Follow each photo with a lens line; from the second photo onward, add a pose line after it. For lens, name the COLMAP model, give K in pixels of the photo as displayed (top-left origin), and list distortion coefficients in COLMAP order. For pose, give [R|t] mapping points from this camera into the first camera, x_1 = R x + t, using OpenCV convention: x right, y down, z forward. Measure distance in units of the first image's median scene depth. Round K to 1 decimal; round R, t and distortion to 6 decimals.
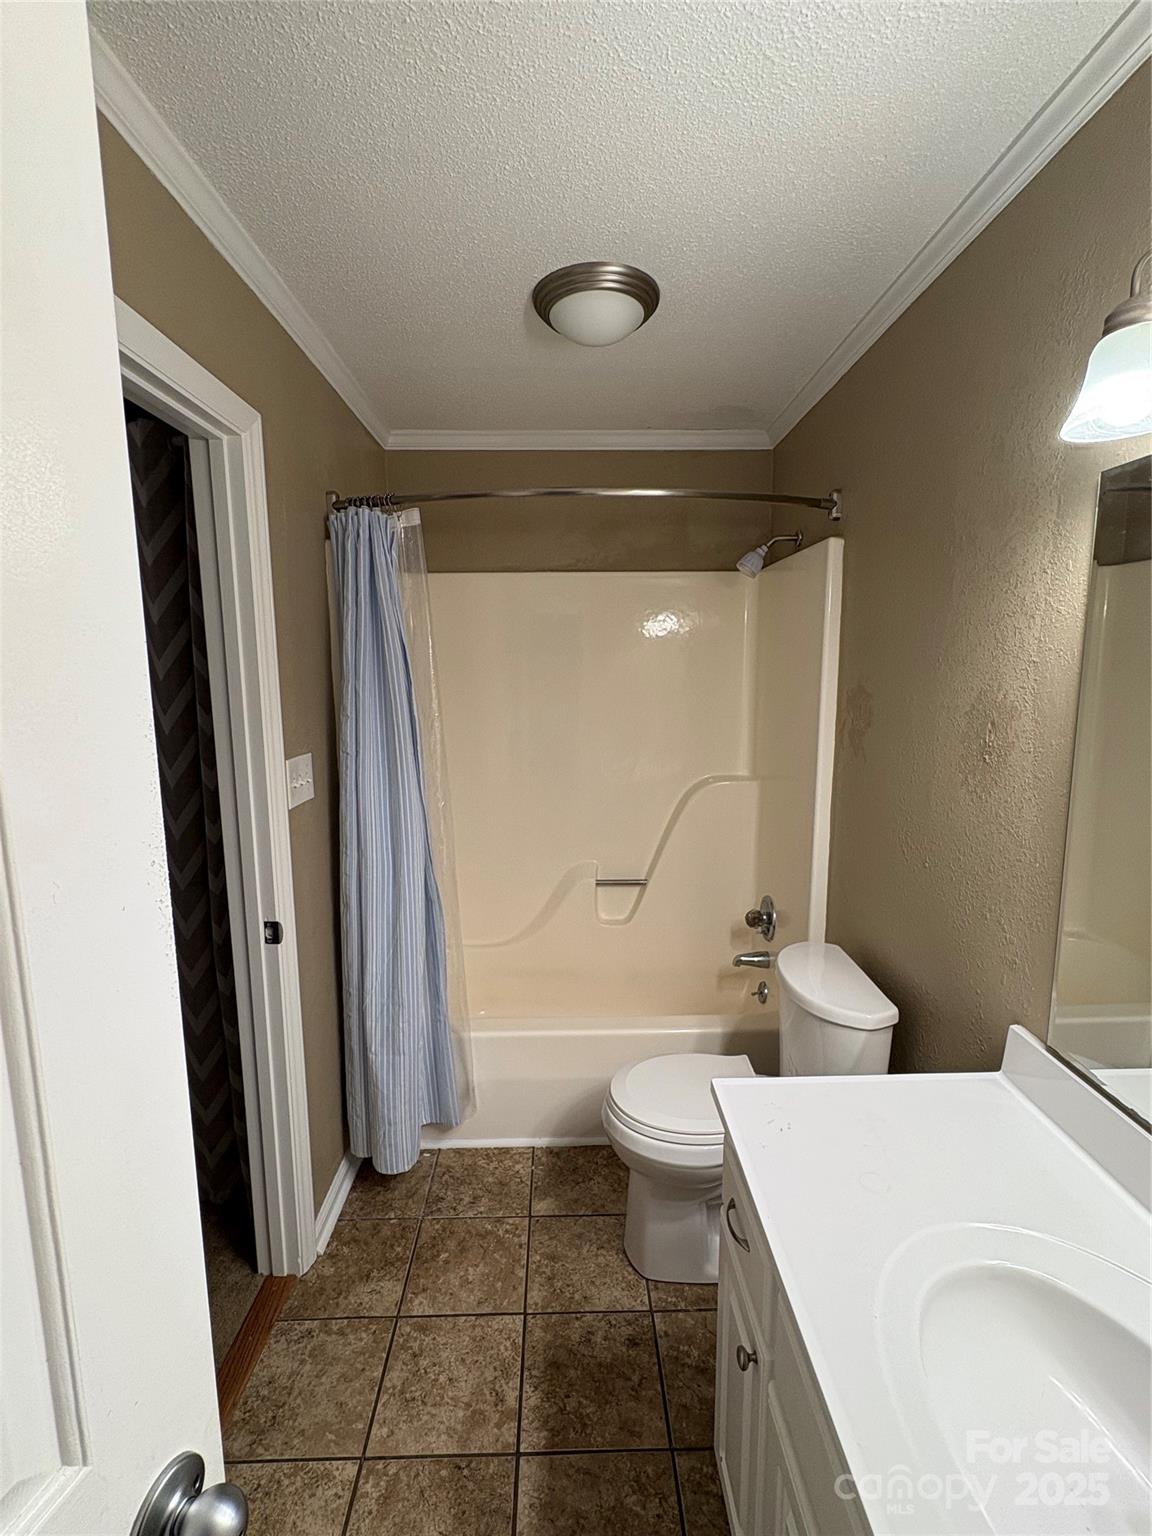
lens RADIAL K [[709.5, 0, 577.0], [0, 709.5, 766.3], [0, 0, 1]] dist [0.000644, -0.000232]
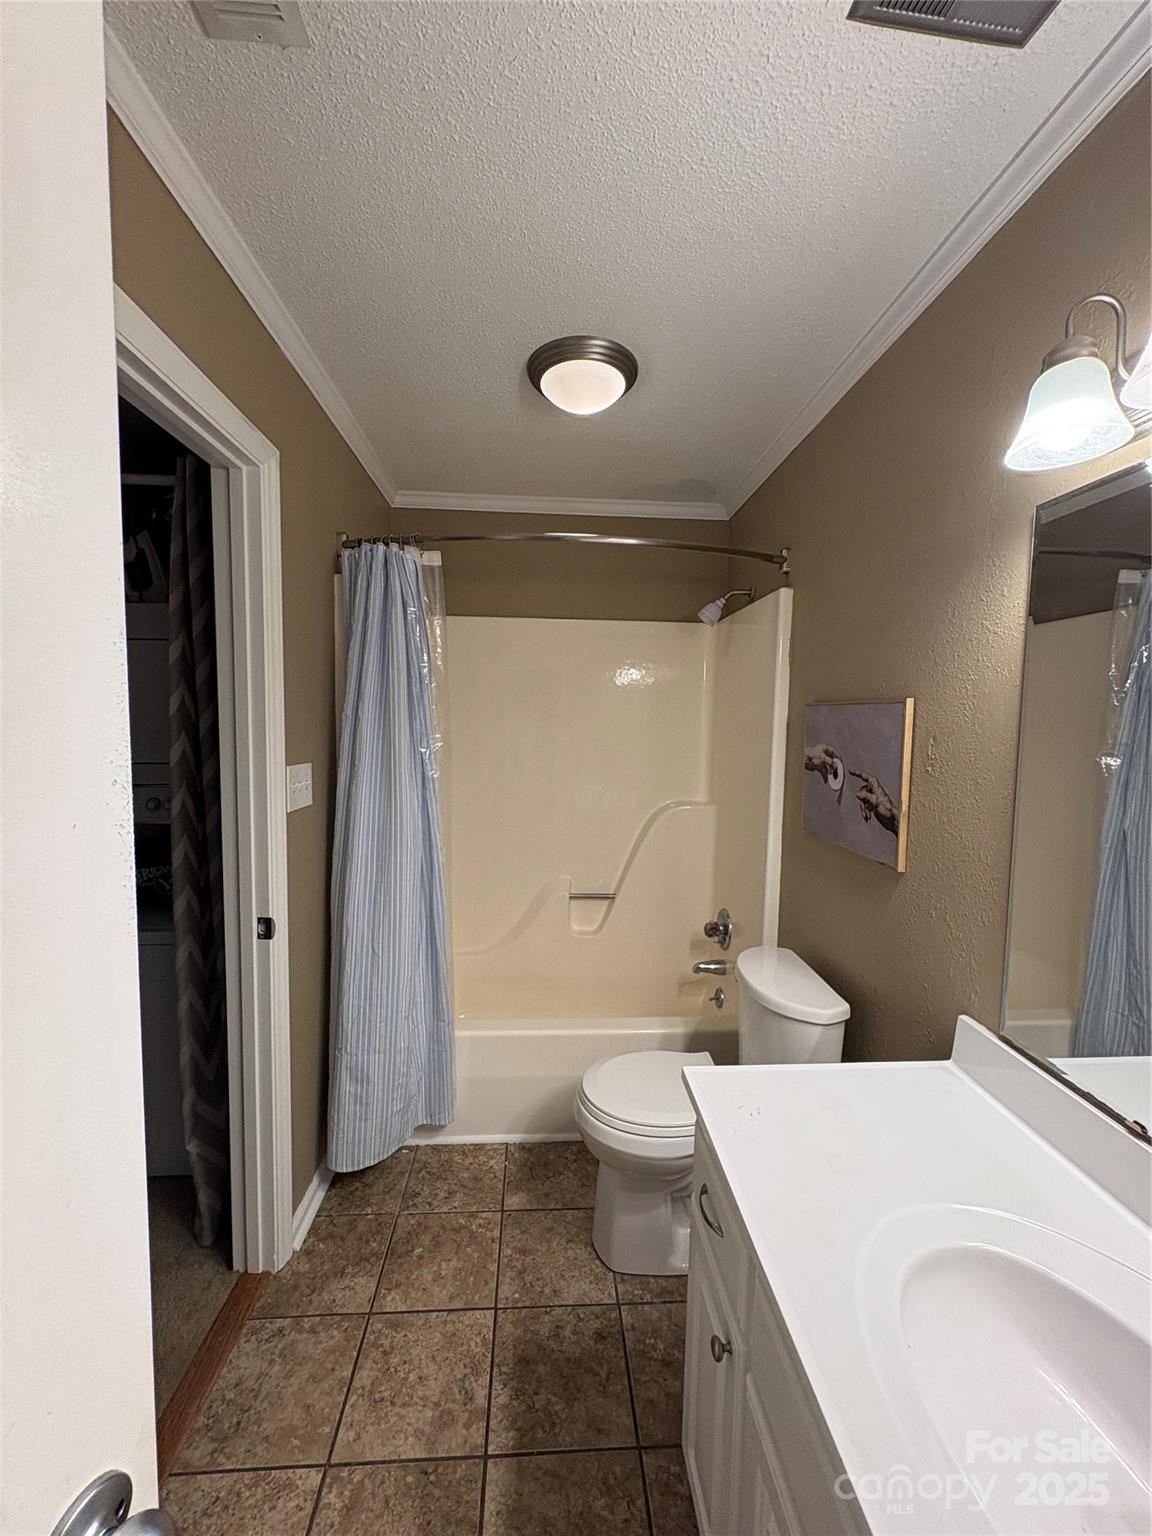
lens RADIAL K [[615.8, 0, 577.1], [0, 615.8, 763.6], [0, 0, 1]] dist [0.000019, 0.000154]
pose [[0.998903, 0.021678, 0.041513, -0.010374], [-0.018699, 0.997311, -0.070864, 0.048693], [-0.042938, 0.070010, 0.996622, 0.054586]]
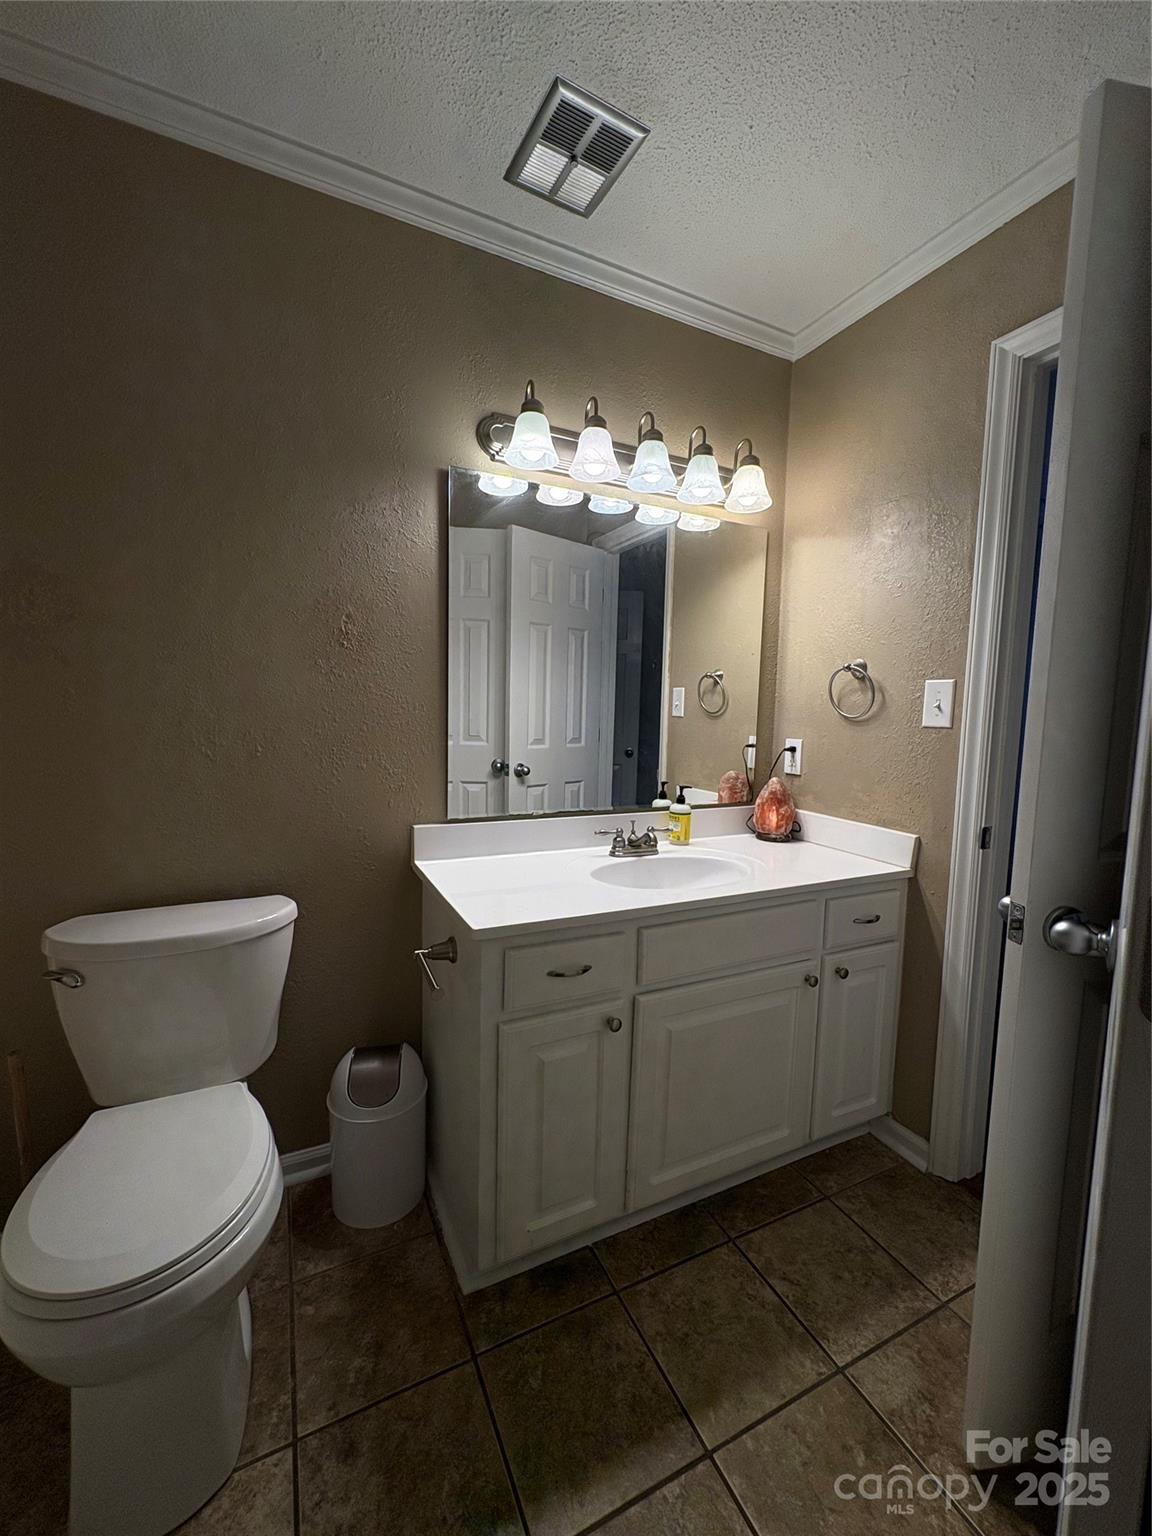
lens RADIAL K [[615.8, 0, 570.8], [0, 615.8, 771.7], [0, 0, 1]] dist [0.000019, 0.000154]
pose [[-0.420982, -0.083910, 0.903180, -0.514634], [0.114402, 0.982849, 0.144635, 0.085008], [-0.899826, 0.164214, -0.404162, 0.946319]]
